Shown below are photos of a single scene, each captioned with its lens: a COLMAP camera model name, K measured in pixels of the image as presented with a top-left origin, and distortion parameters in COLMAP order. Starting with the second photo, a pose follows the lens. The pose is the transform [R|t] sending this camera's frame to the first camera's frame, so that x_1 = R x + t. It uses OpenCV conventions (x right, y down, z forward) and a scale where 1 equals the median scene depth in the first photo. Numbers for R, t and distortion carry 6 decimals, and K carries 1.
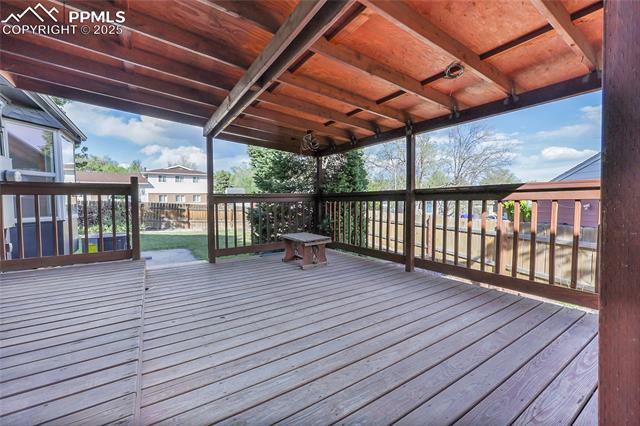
lens RADIAL K [[257.6, 0, 322.1], [0, 257.6, 213.3], [0, 0, 1]] dist [0.001102, 0.000116]
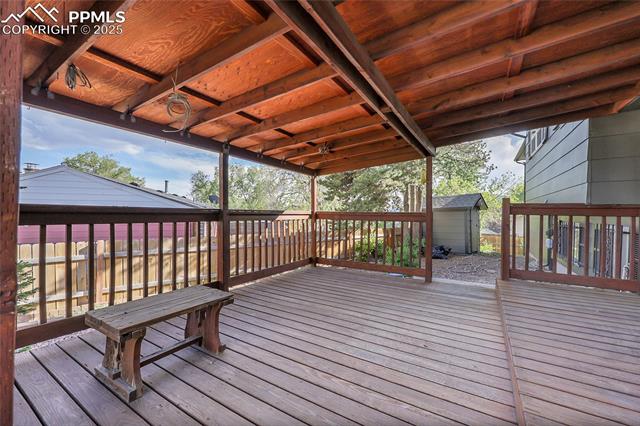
lens RADIAL K [[257.6, 0, 322.1], [0, 257.6, 213.3], [0, 0, 1]] dist [0.001102, 0.000116]
pose [[-0.409080, 0.008242, 0.912461, -0.717175], [0.034726, 0.999375, 0.006542, -0.074846], [-0.911838, 0.034362, -0.409111, 1.113951]]
